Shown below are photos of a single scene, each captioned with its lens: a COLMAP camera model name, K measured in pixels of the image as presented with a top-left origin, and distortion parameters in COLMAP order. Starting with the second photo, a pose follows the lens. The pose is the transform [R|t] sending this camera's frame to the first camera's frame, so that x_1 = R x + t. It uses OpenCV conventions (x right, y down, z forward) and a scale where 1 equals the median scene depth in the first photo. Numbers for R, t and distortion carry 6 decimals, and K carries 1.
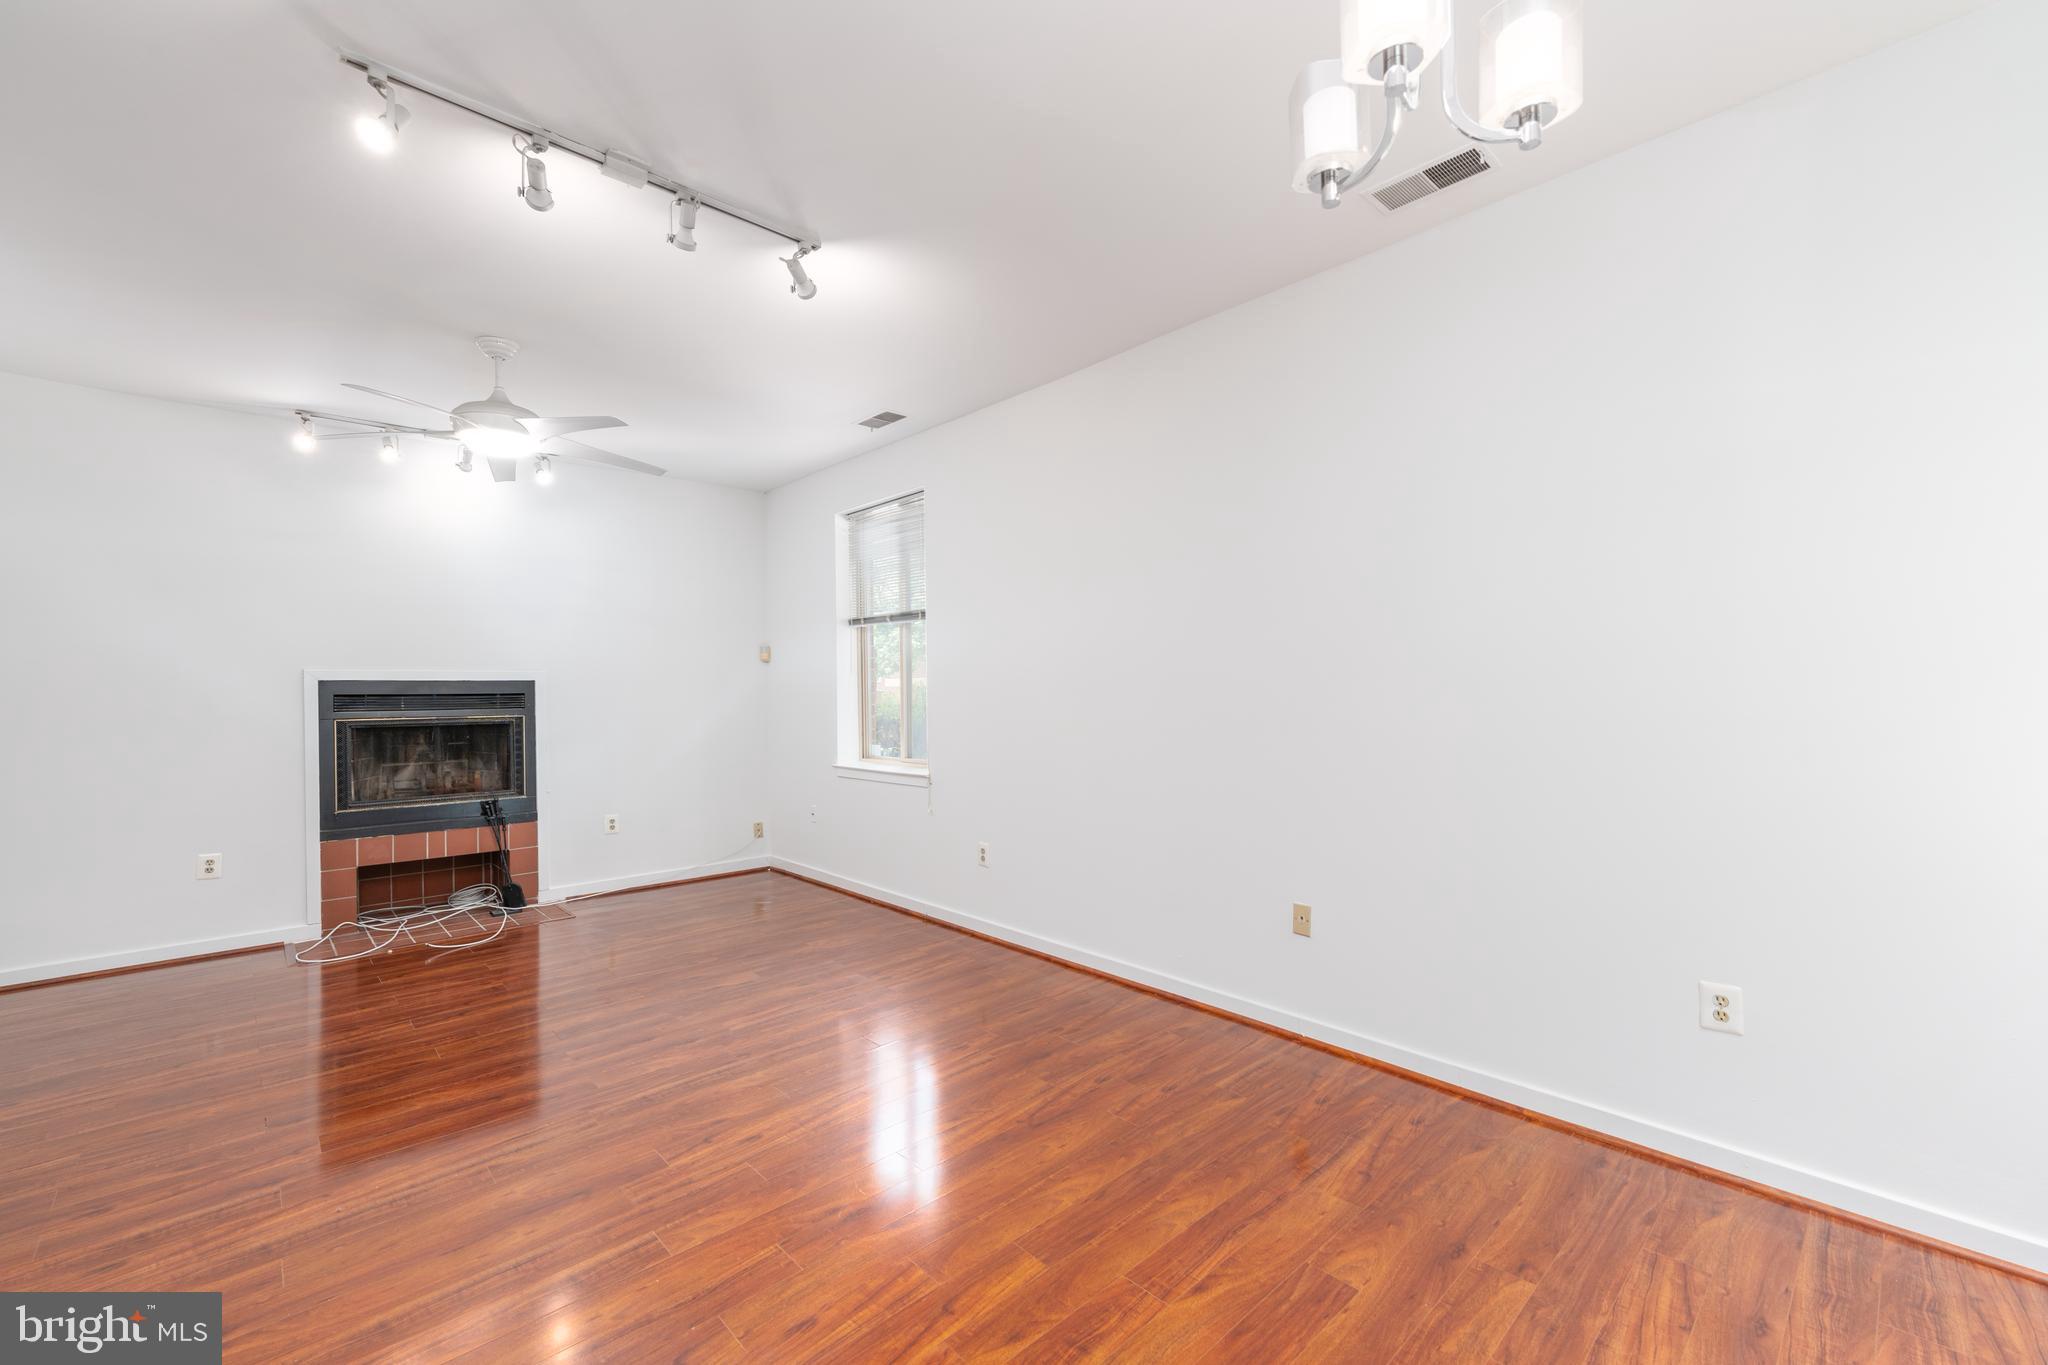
lens RADIAL K [[864.9, 0, 1026.8], [0, 864.9, 649.4], [0, 0, 1]] dist [0.002071, -0.000126]
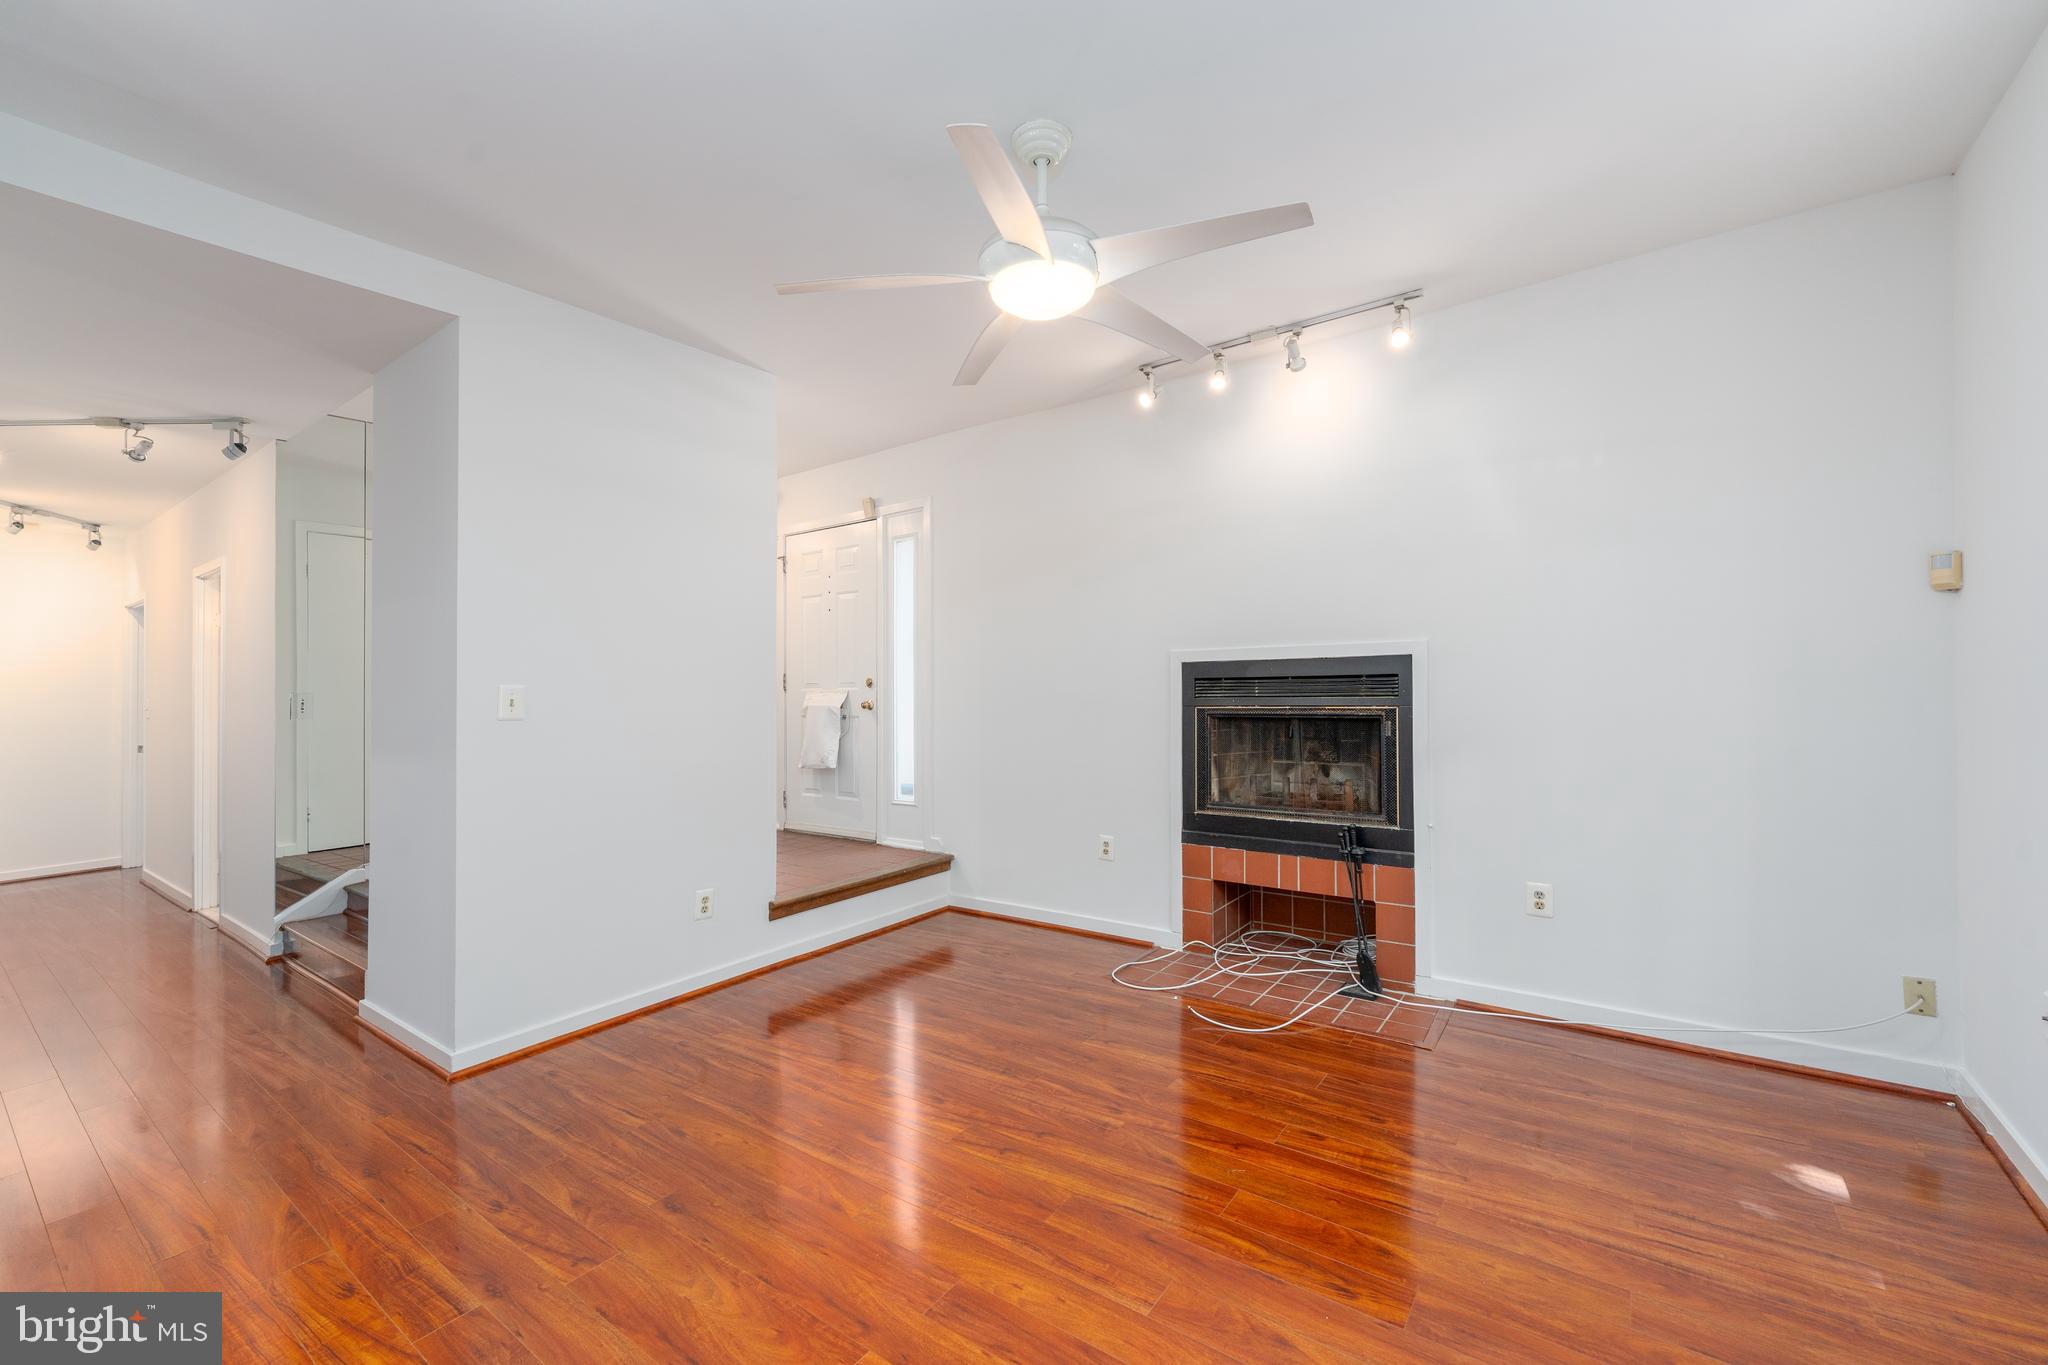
lens RADIAL K [[839.5, 0, 1024.0], [0, 839.5, 682.5], [0, 0, 1]] dist [0.000831, -0.000049]
pose [[0.195672, 0.006295, -0.980649, -0.000066], [0.065852, 0.997638, 0.019544, 0.029091], [0.978456, -0.068401, 0.194795, 0.671187]]
